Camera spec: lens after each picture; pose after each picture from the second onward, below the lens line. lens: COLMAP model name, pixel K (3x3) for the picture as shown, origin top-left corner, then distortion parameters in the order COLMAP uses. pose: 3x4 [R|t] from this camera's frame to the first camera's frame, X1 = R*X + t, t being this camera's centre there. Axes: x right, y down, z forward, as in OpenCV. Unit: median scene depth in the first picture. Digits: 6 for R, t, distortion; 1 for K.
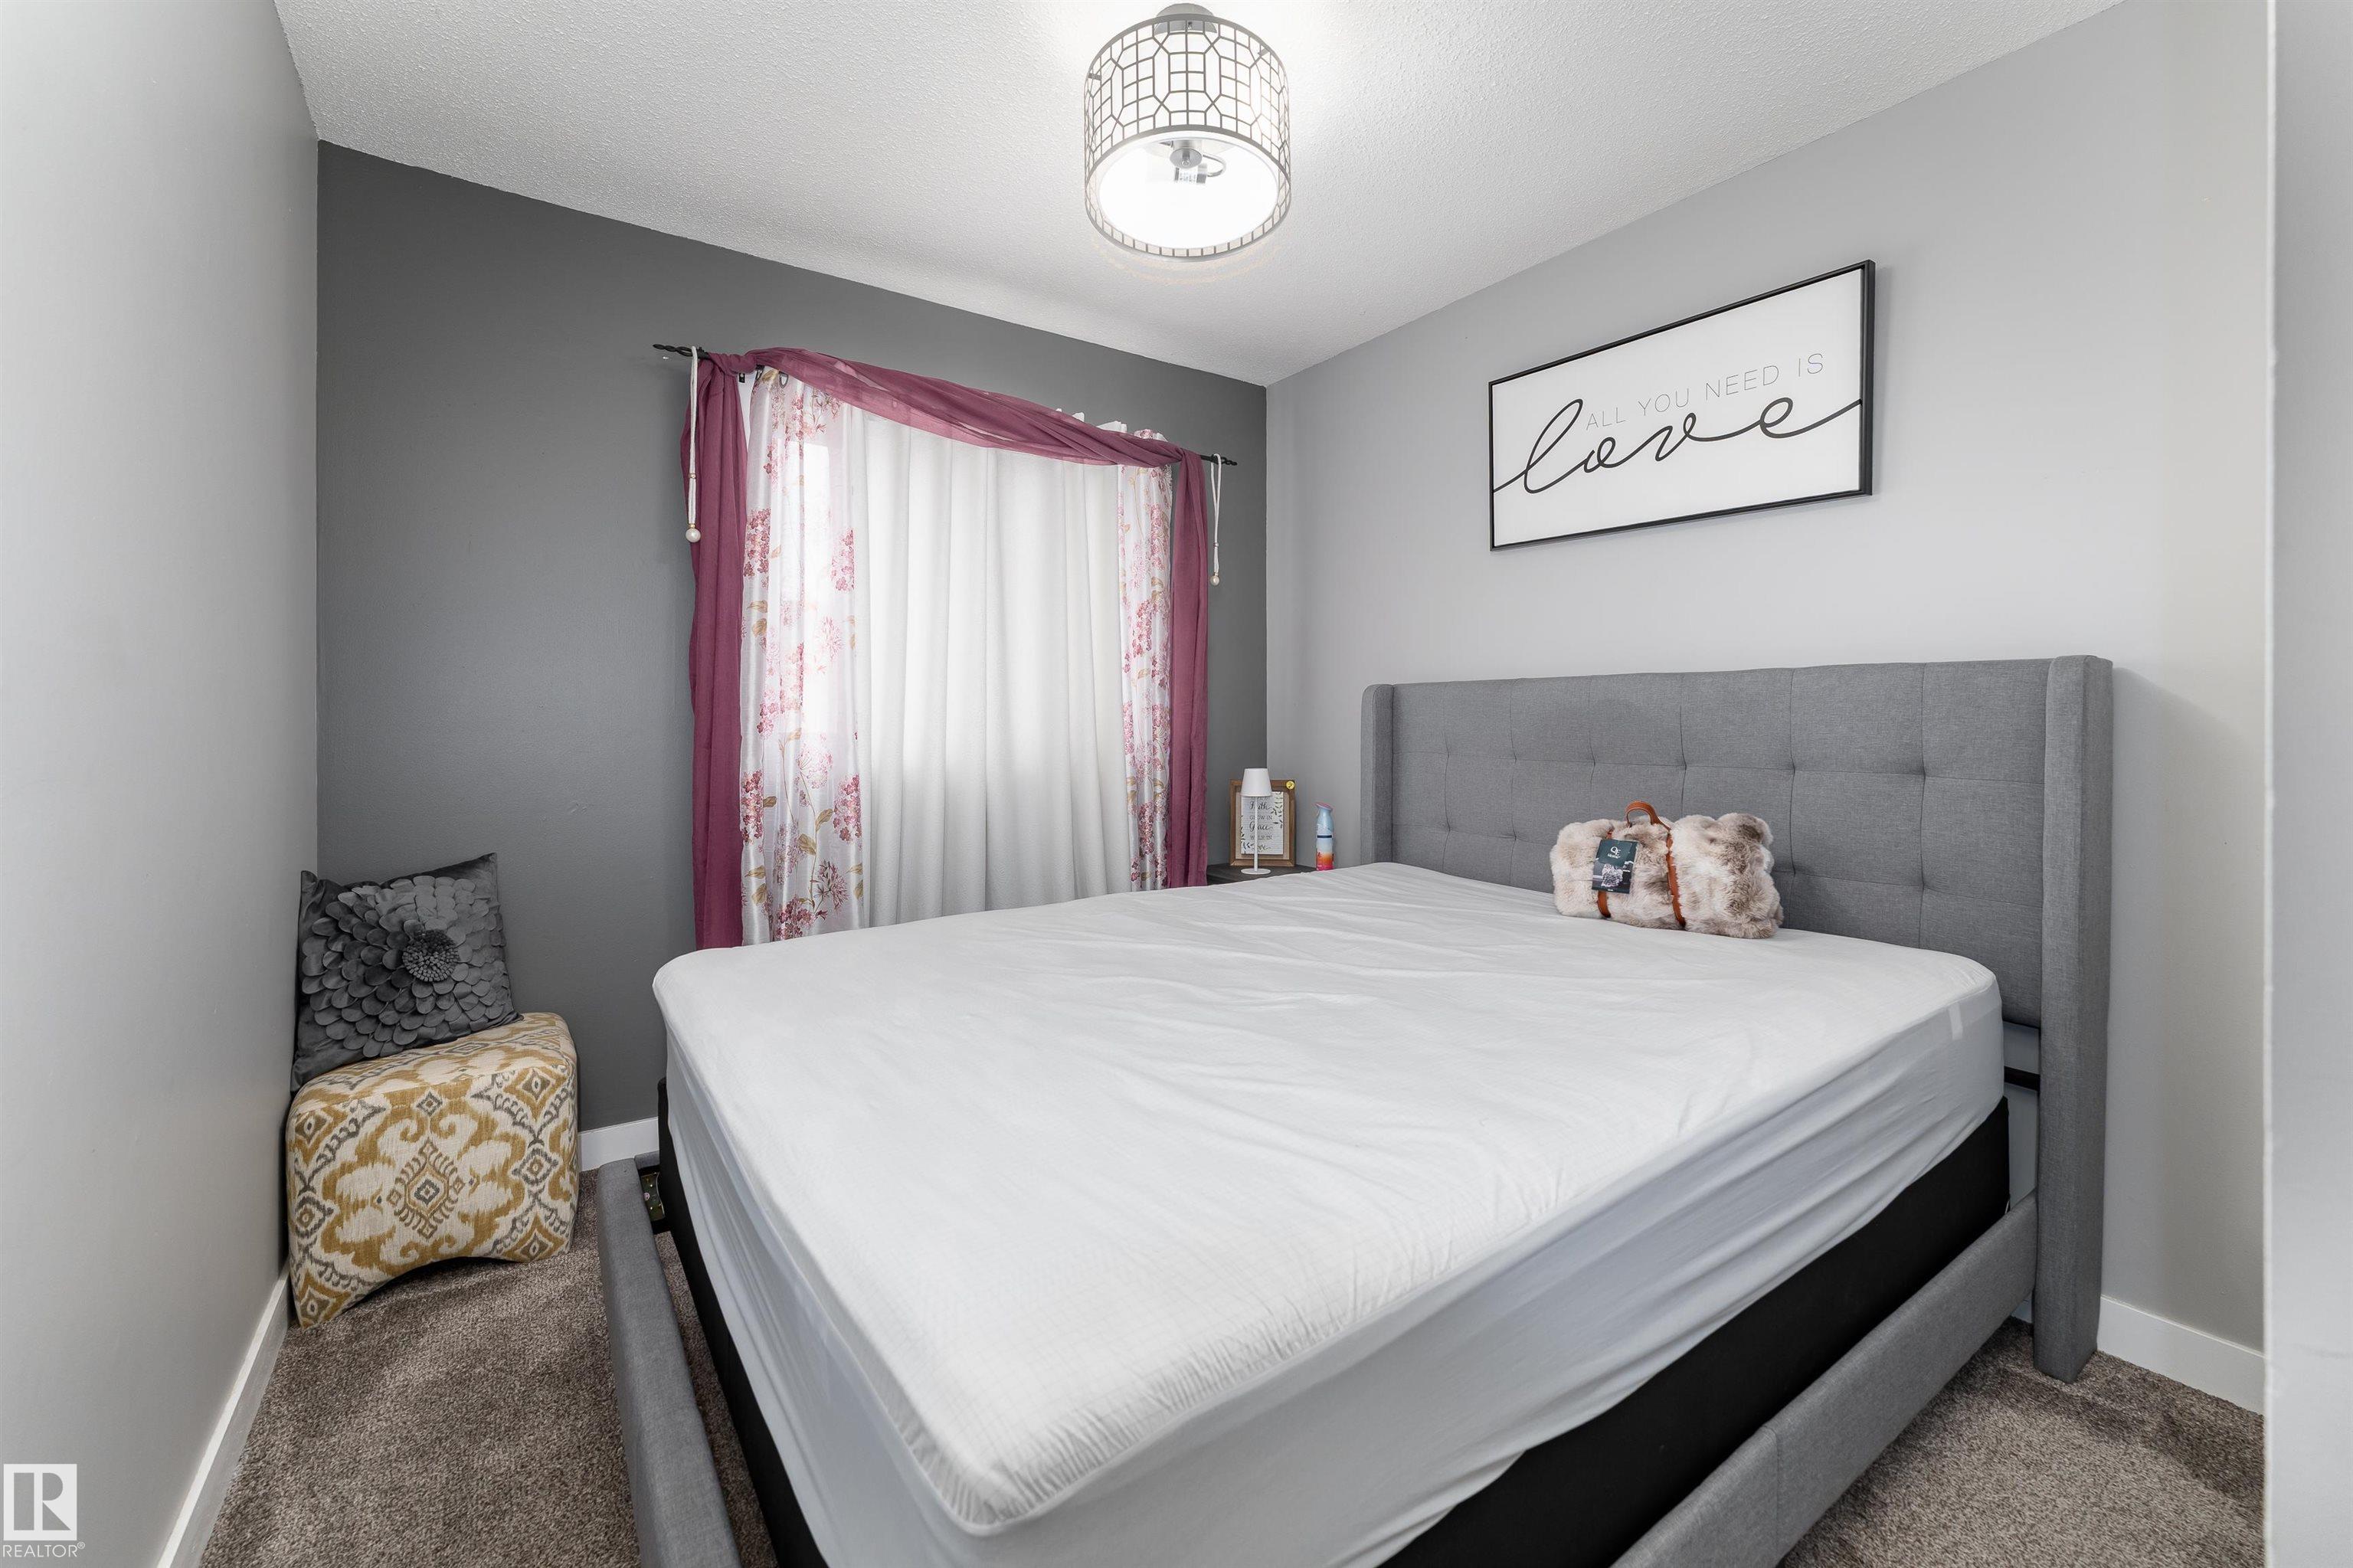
lens RADIAL K [[956.2, 0, 1177.5], [0, 956.2, 731.4], [0, 0, 1]] dist [0.005115, -0.000488]
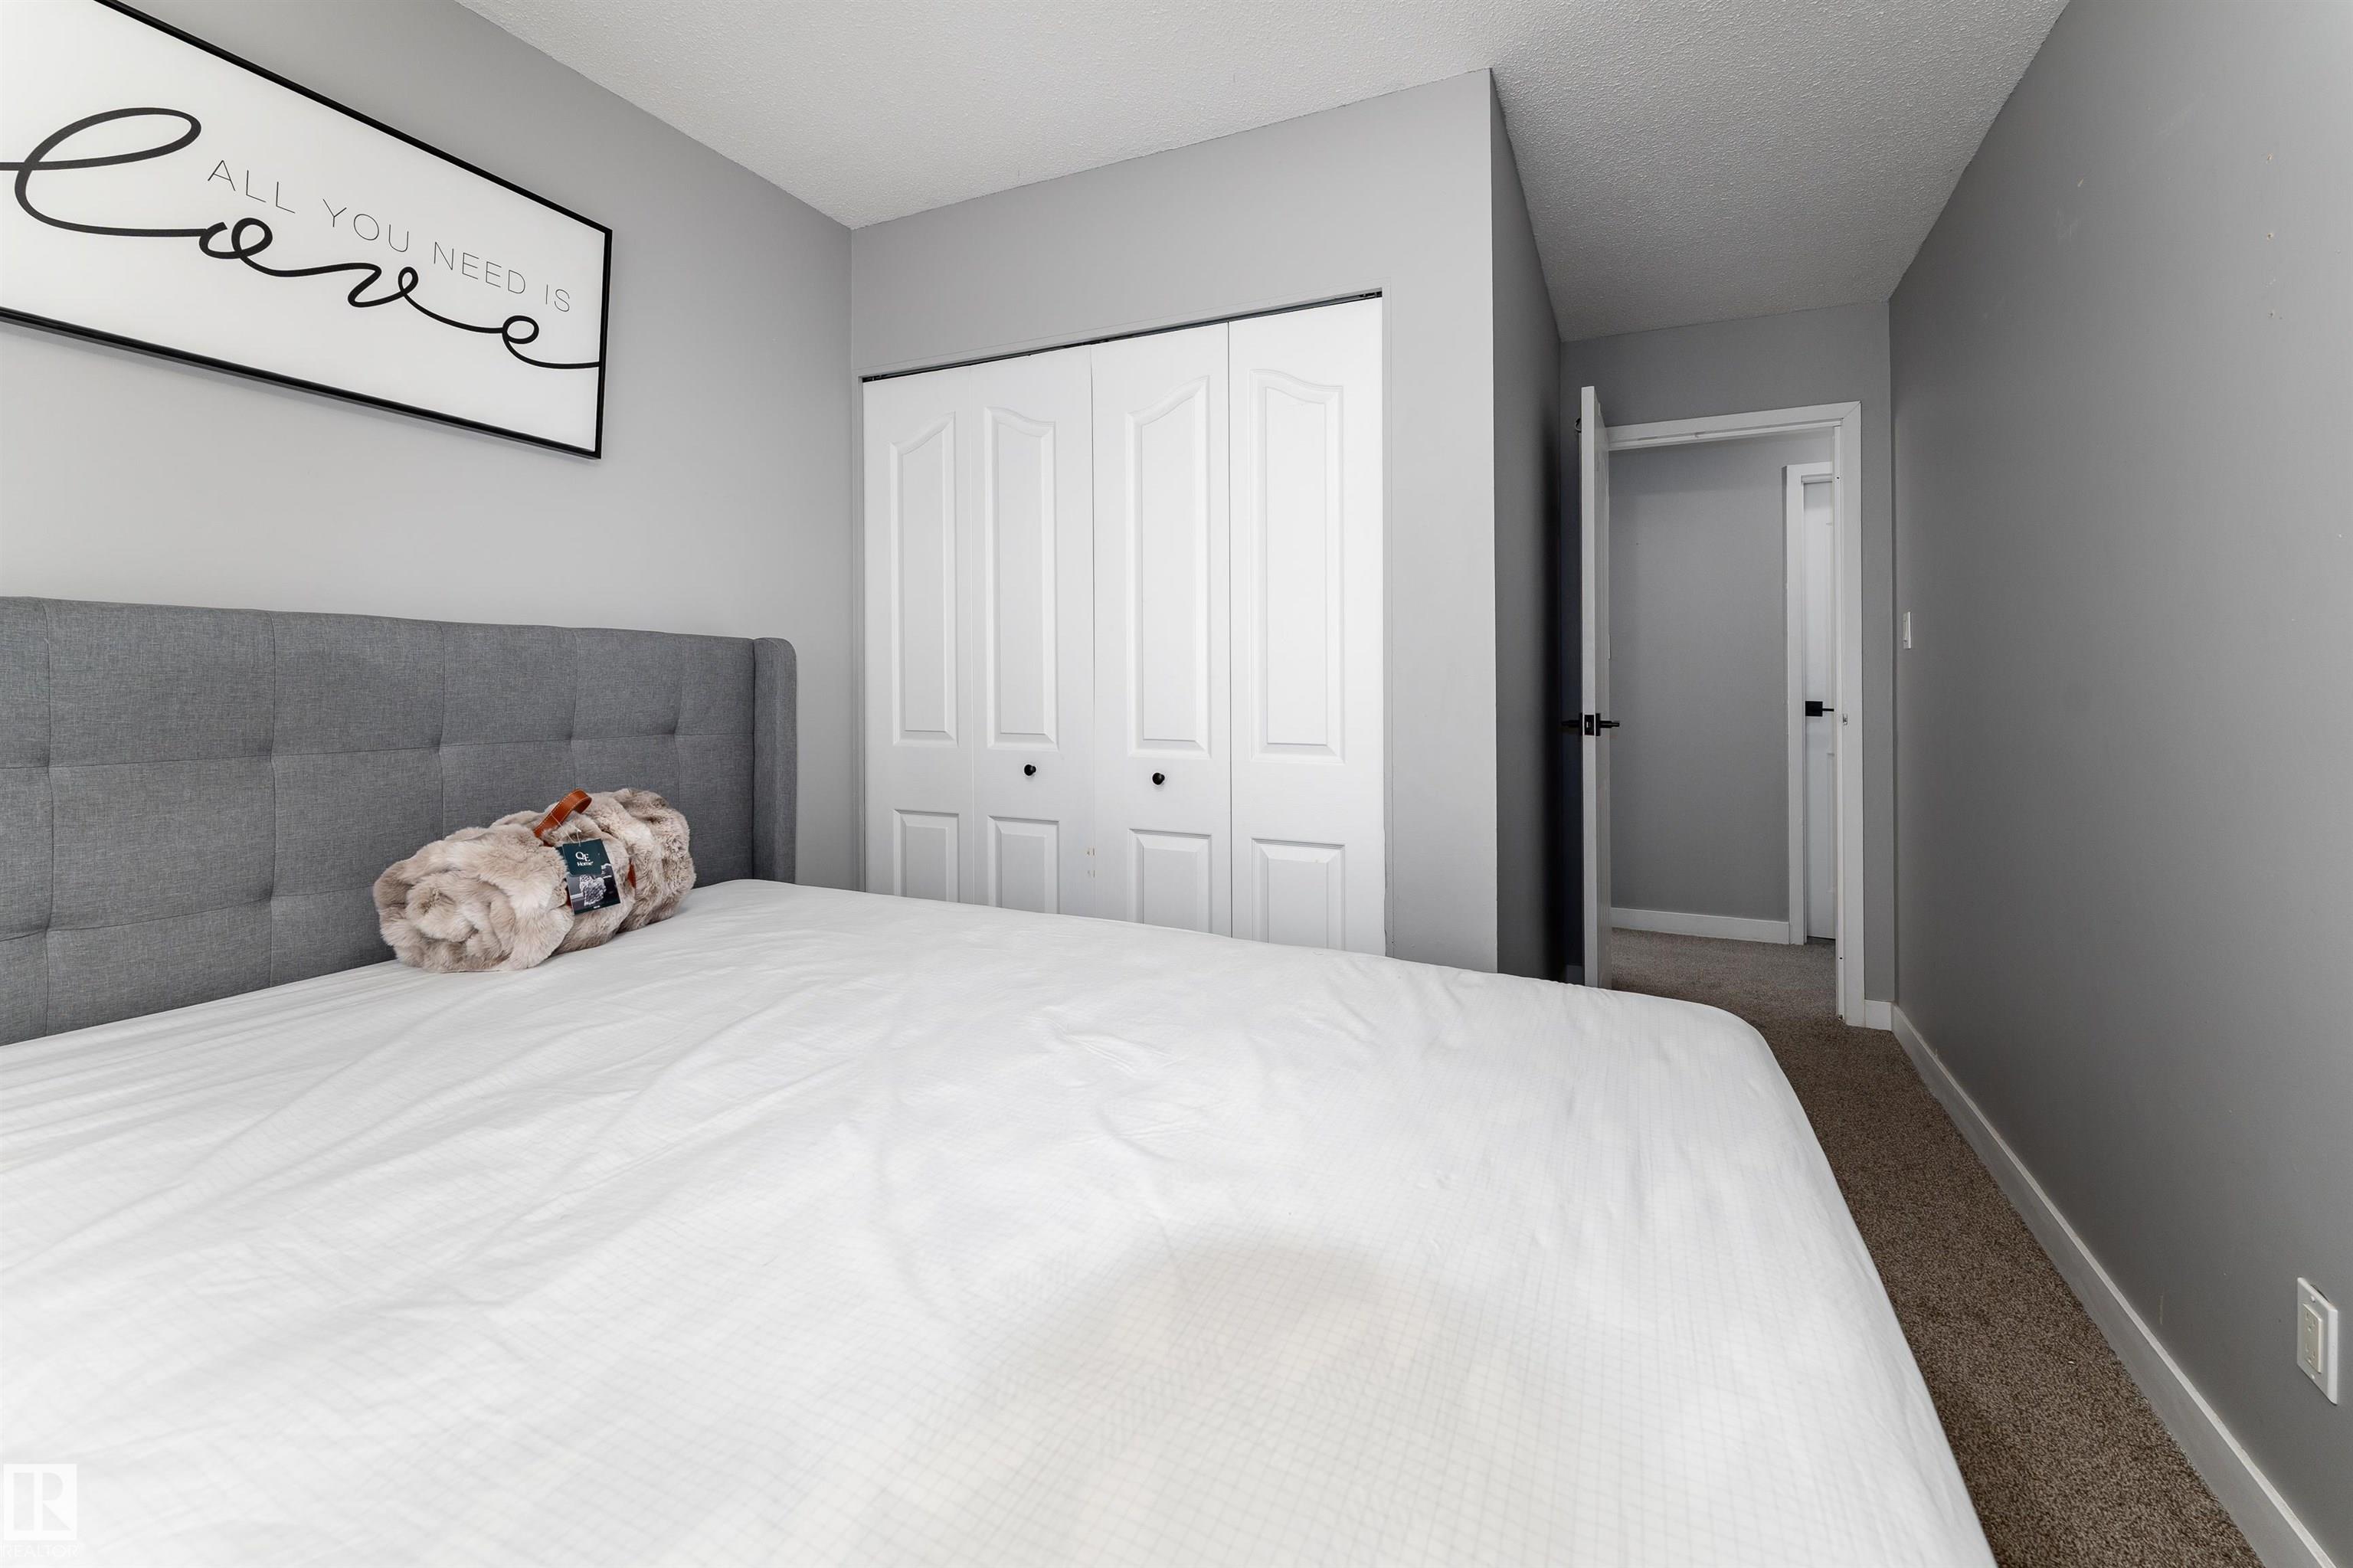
lens RADIAL K [[956.2, 0, 1191.1], [0, 956.2, 671.1], [0, 0, 1]] dist [0.005115, -0.000488]
pose [[-0.498688, 0.004929, 0.866767, -0.432494], [0.002997, 0.999988, -0.003963, -0.018792], [-0.866776, 0.000621, -0.498697, 0.915594]]
